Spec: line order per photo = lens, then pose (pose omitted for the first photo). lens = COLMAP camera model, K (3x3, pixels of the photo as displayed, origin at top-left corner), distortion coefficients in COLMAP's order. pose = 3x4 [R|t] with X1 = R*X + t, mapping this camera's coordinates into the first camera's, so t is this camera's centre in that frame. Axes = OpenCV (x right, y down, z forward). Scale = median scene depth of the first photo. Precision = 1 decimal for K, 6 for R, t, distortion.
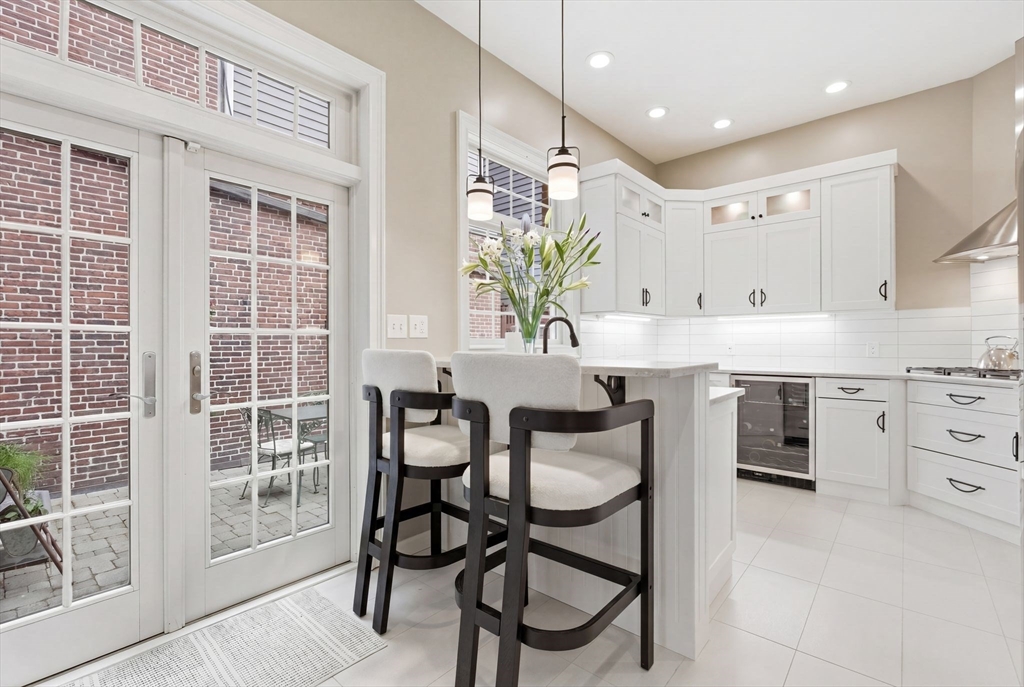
lens RADIAL K [[463.0, 0, 507.2], [0, 463.0, 345.7], [0, 0, 1]] dist [-0.003790, 0.000380]
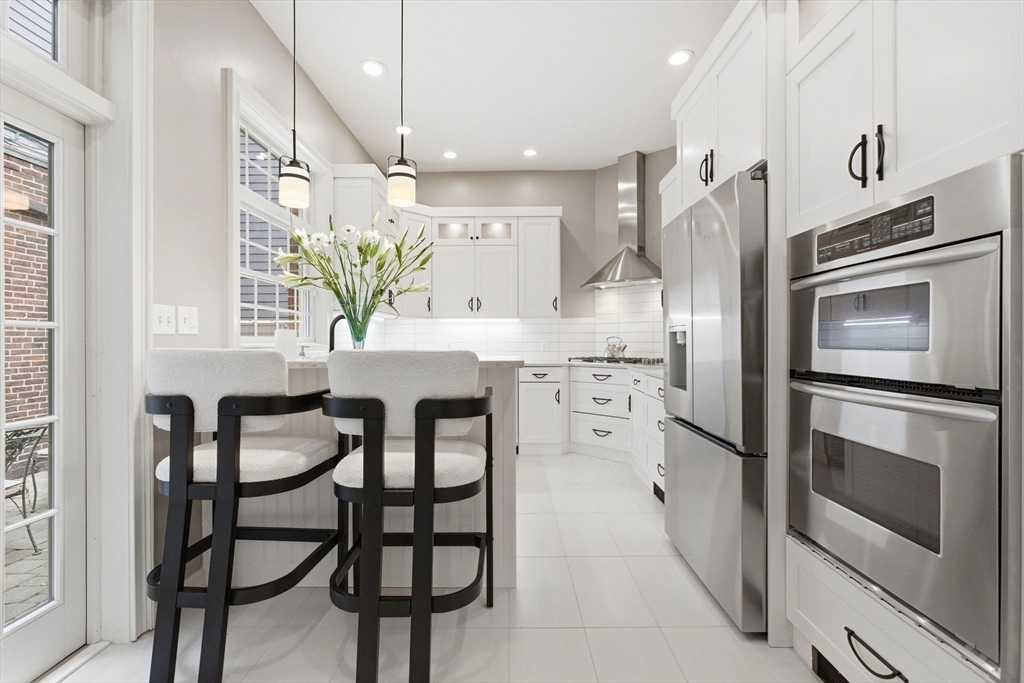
lens RADIAL K [[460.5, 0, 512.0], [0, 460.5, 341.5], [0, 0, 1]] dist [-0.015354, 0.007982]
pose [[0.754472, 0.000593, 0.656332, -0.227640], [0.002578, 0.999989, -0.003866, 0.000454], [-0.656327, 0.004609, 0.754462, 0.019935]]
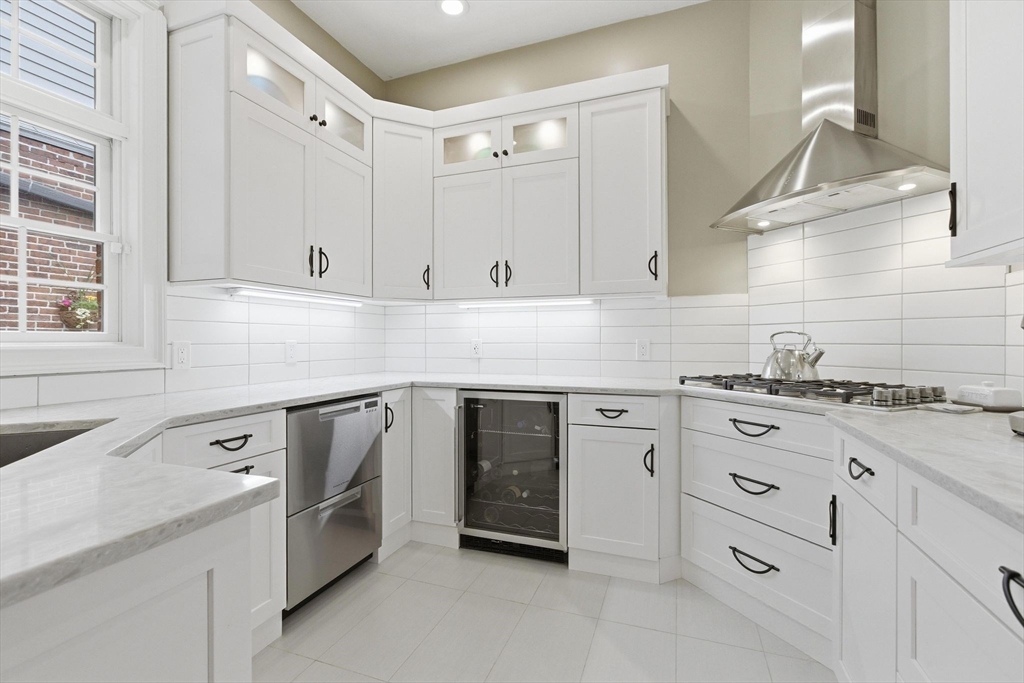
lens RADIAL K [[460.5, 0, 512.0], [0, 460.5, 341.5], [0, 0, 1]] dist [-0.015354, 0.007982]
pose [[0.934552, 0.002968, 0.355814, 0.391141], [-0.001095, 0.999984, -0.005465, -0.001149], [-0.355825, 0.004718, 0.934541, 0.454161]]
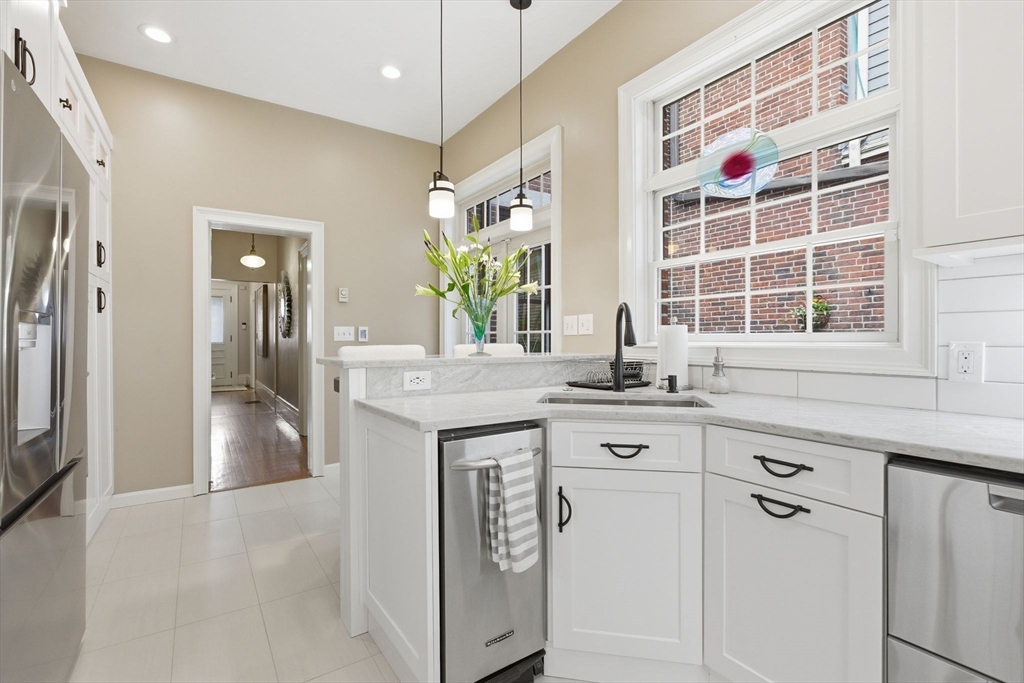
lens RADIAL K [[460.5, 0, 512.0], [0, 460.5, 341.5], [0, 0, 1]] dist [-0.015354, 0.007982]
pose [[-0.266439, 0.008033, -0.963818, 0.723917], [-0.000262, 0.999965, 0.008407, -0.008106], [0.963852, 0.002492, -0.266428, 0.885734]]
